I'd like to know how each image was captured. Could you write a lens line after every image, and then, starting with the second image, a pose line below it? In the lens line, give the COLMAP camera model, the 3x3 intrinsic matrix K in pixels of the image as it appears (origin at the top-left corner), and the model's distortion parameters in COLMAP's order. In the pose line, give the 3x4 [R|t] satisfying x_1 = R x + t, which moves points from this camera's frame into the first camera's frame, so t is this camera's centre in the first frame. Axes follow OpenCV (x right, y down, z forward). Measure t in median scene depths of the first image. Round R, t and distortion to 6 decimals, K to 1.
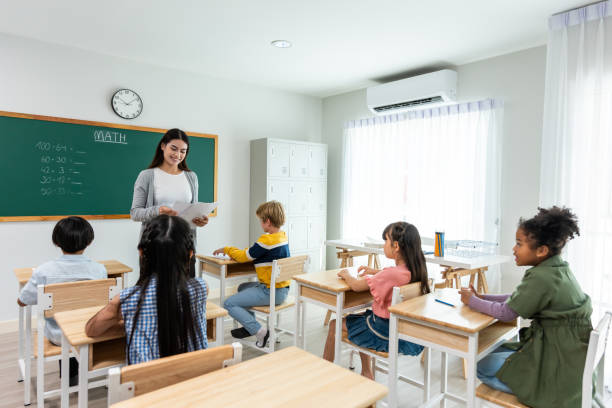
lens RADIAL K [[414.3, 0, 302.2], [0, 414.3, 205.8], [0, 0, 1]] dist [-0.002490, 0.006638]
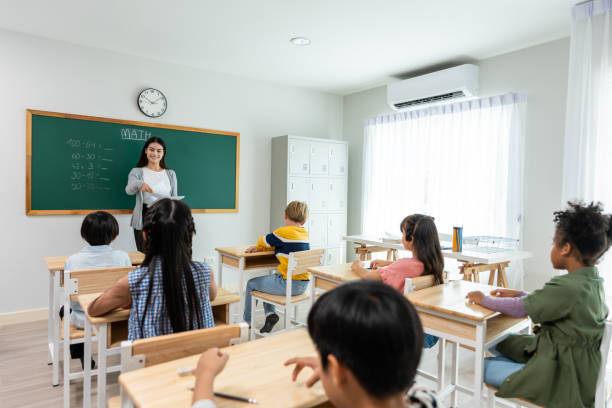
lens RADIAL K [[414.3, 0, 302.1], [0, 414.3, 206.1], [0, 0, 1]] dist [-0.002490, 0.006638]
pose [[0.997941, 0.004535, -0.063983, 0.019521], [-0.004731, 0.999985, -0.002907, 0.014878], [0.063969, 0.003204, 0.997947, -0.009903]]
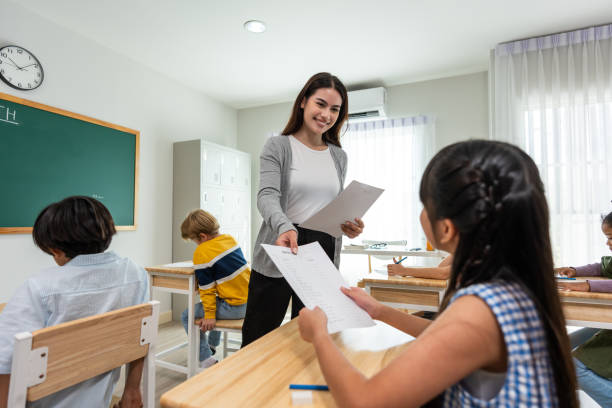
lens RADIAL K [[365.5, 0, 305.8], [0, 365.5, 202.3], [0, 0, 1]] dist [0.045988, -0.006250]
pose [[0.885171, -0.000464, 0.465266, -0.308177], [0.040179, 0.996340, -0.075446, 0.047931], [-0.463529, 0.085476, 0.881950, 0.255205]]
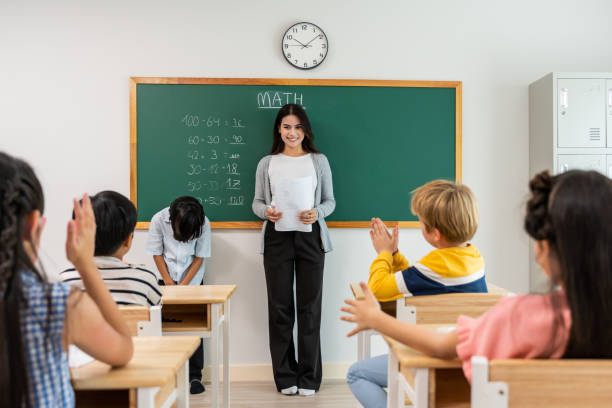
lens RADIAL K [[616.9, 0, 322.5], [0, 616.9, 215.3], [0, 0, 1]] dist [-0.004955, 0.000000]
pose [[0.821931, -0.016662, -0.569343, 0.136310], [-0.001385, 0.999511, -0.031250, 0.043611], [0.569585, 0.026474, 0.821506, 0.266627]]
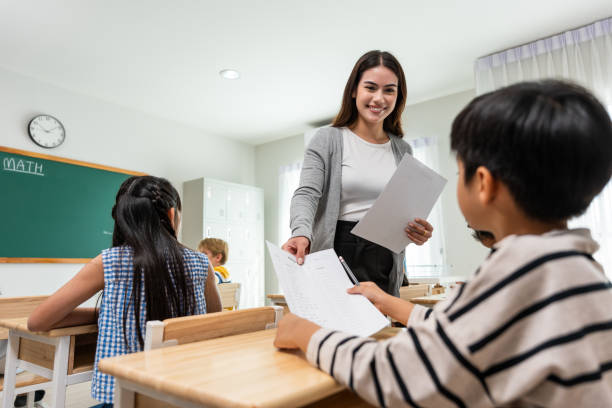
lens RADIAL K [[430.0, 0, 301.9], [0, 430.0, 203.4], [0, 0, 1]] dist [0.031198, -0.002923]
pose [[0.972596, 0.000463, 0.232500, -0.117353], [0.044388, 0.981235, -0.187637, 0.107351], [-0.228224, 0.192815, 0.954325, 0.026641]]
